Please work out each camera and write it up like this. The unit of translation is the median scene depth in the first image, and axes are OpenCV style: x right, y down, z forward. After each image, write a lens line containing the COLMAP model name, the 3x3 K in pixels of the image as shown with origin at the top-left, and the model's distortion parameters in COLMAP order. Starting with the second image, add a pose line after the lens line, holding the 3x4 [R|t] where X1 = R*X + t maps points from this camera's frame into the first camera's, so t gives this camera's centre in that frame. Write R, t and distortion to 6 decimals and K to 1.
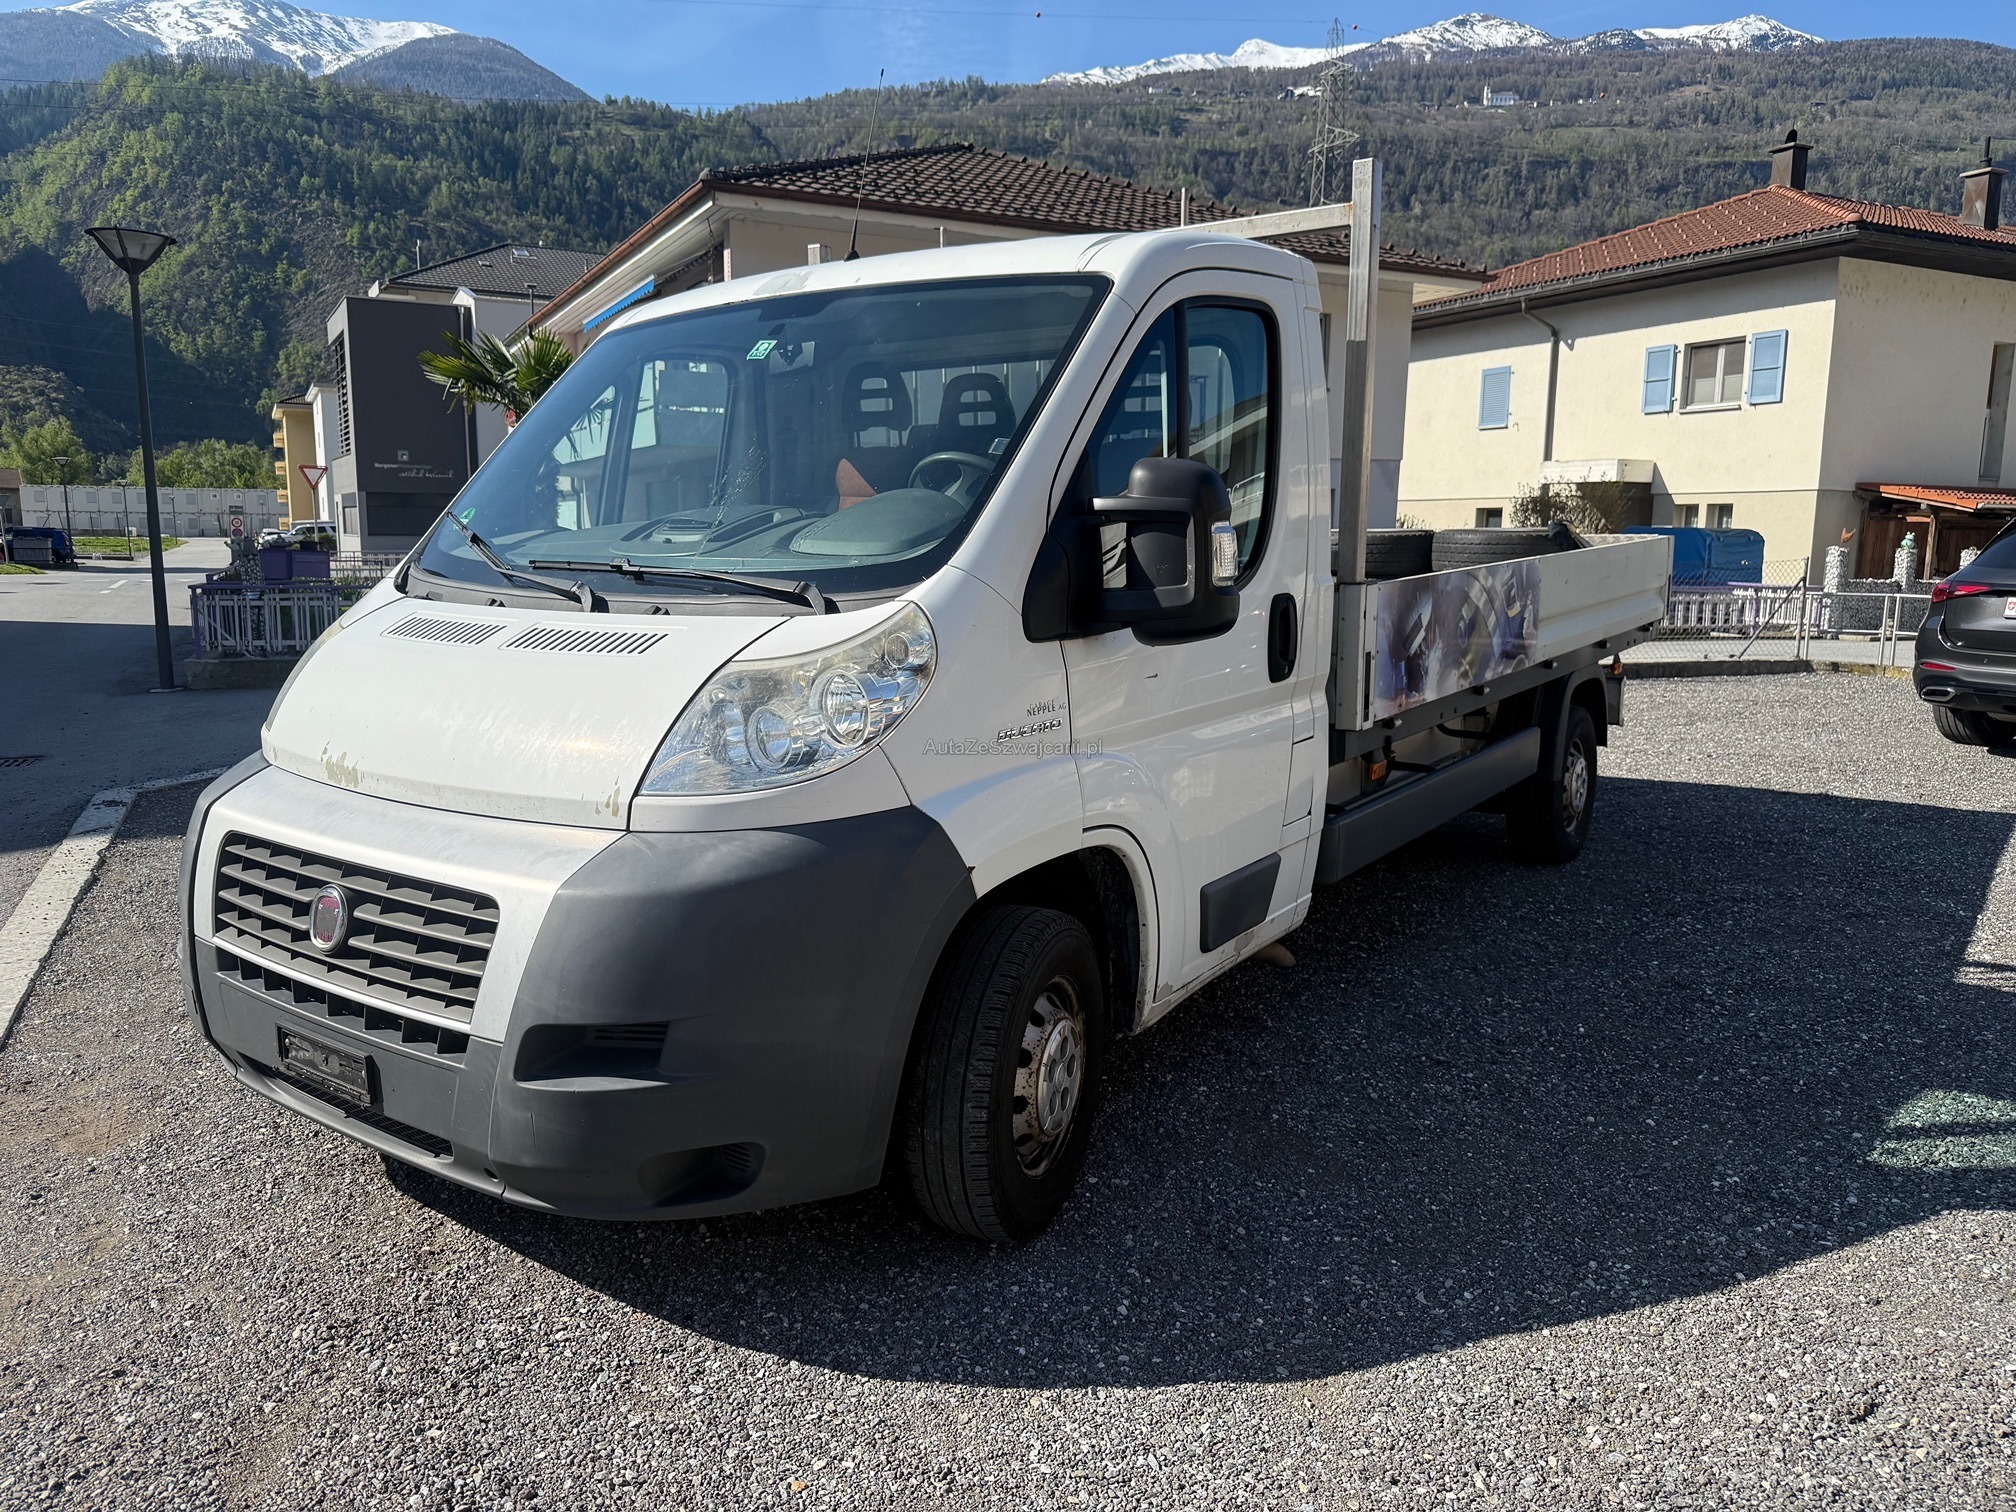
lens RADIAL K [[1443.0, 0, 993.0], [0, 1443.0, 768.3], [0, 0, 1]] dist [-0.011691, 0.001918]
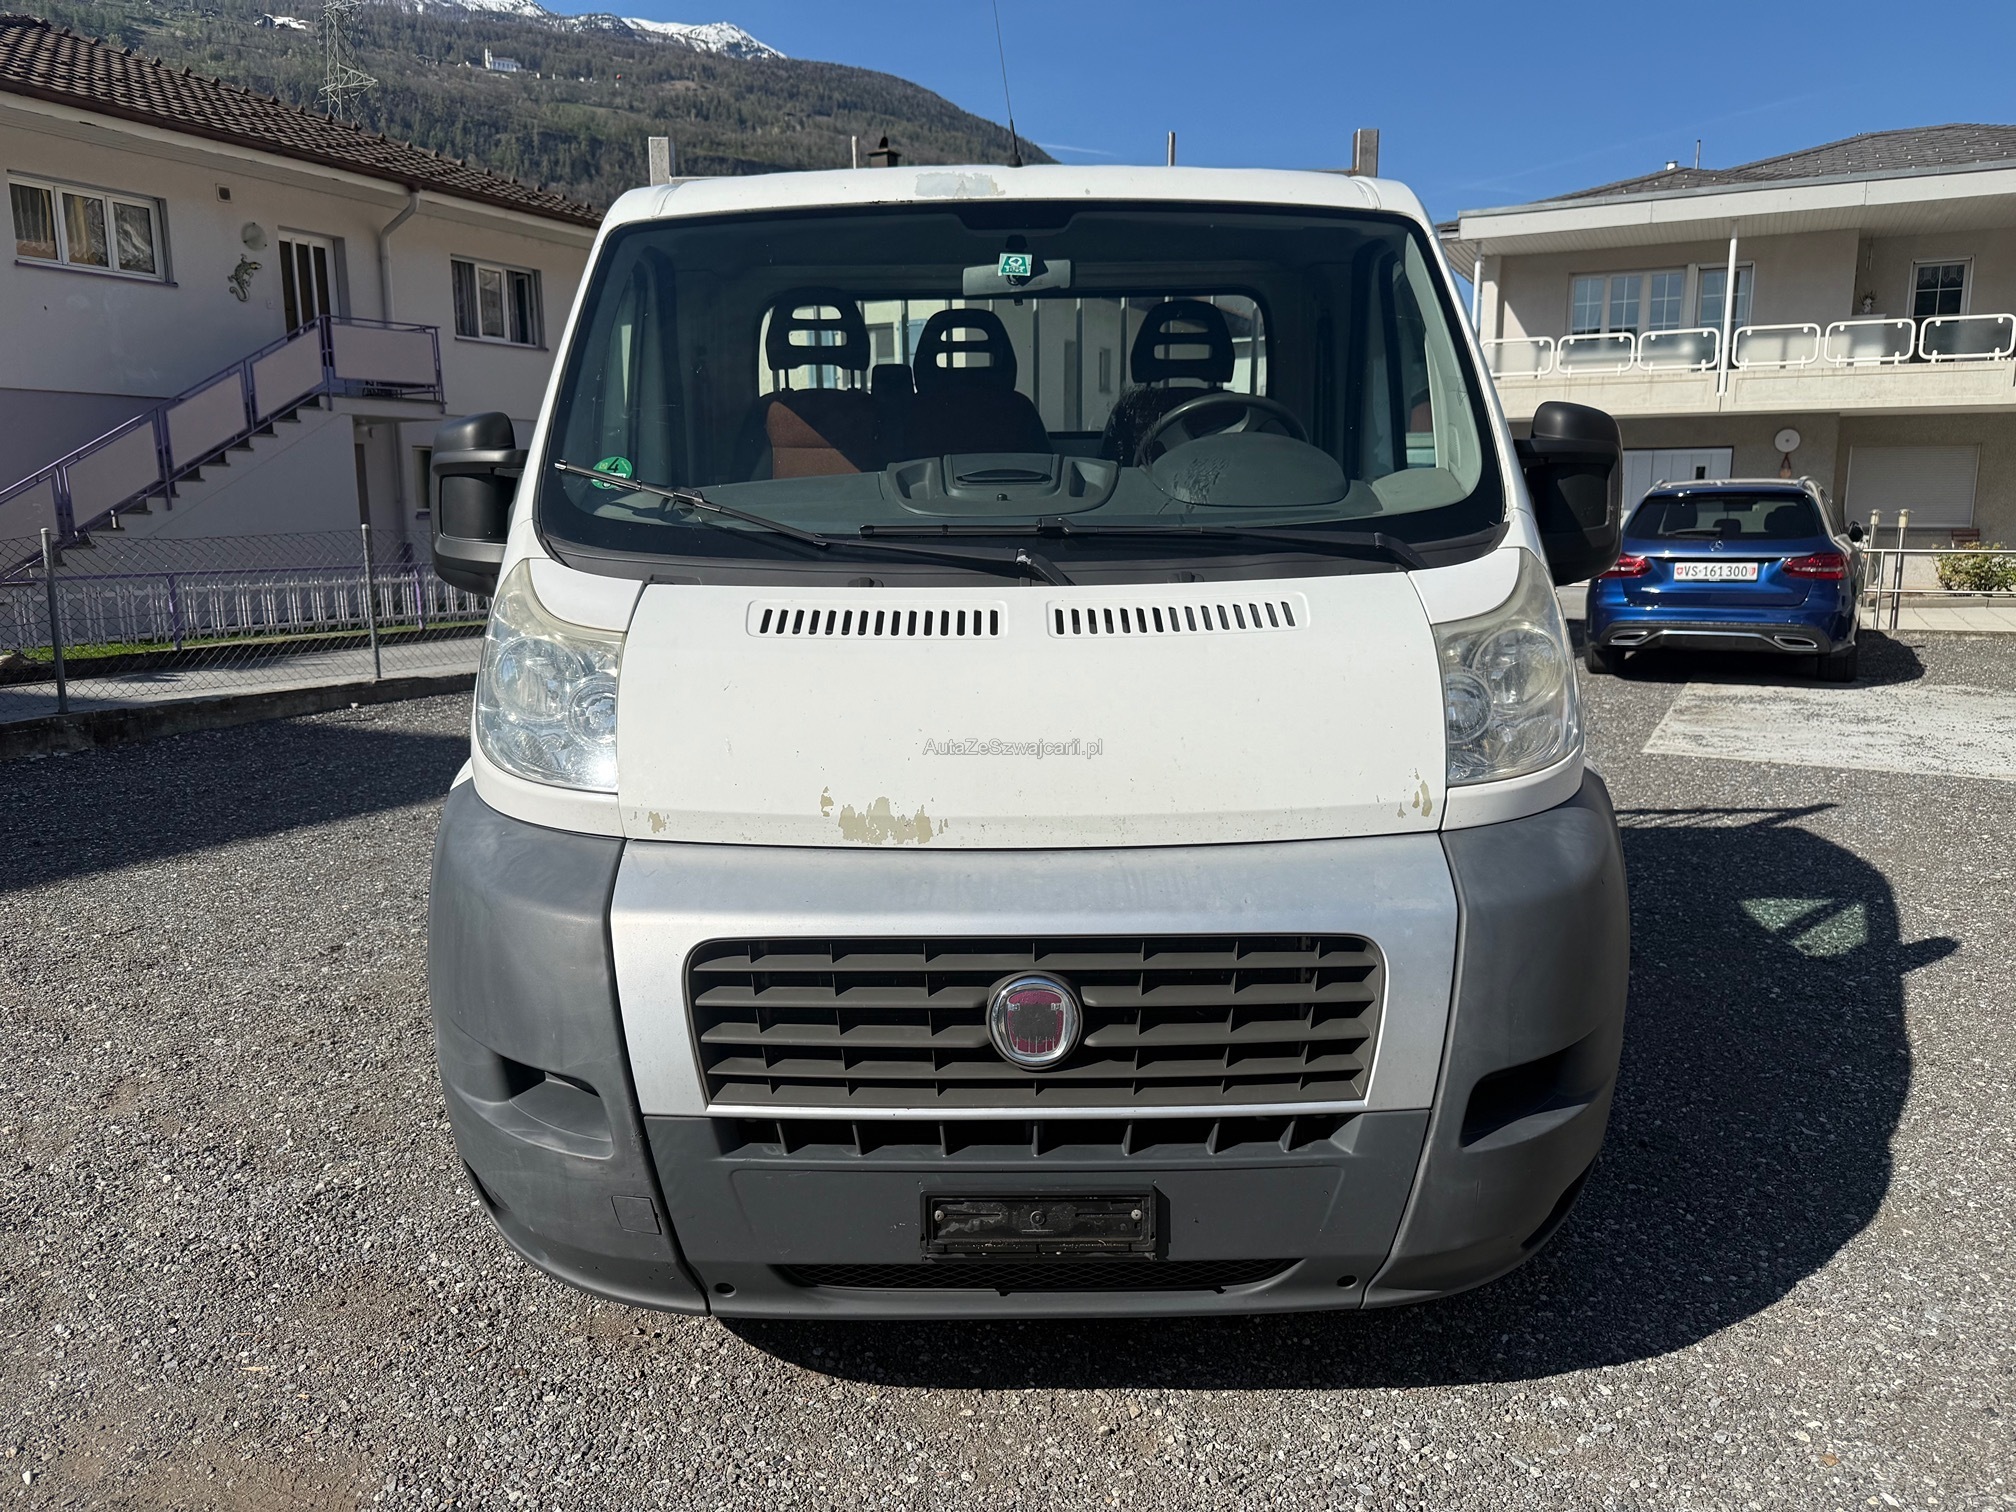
lens RADIAL K [[1432.7, 0, 1008.0], [0, 1432.7, 756.0], [0, 0, 1]] dist [0.000233, -0.000593]
pose [[0.807685, -0.115950, 0.578102, -0.788423], [0.107573, 0.992995, 0.048871, -0.055806], [-0.579719, 0.022716, 0.814500, 0.387444]]
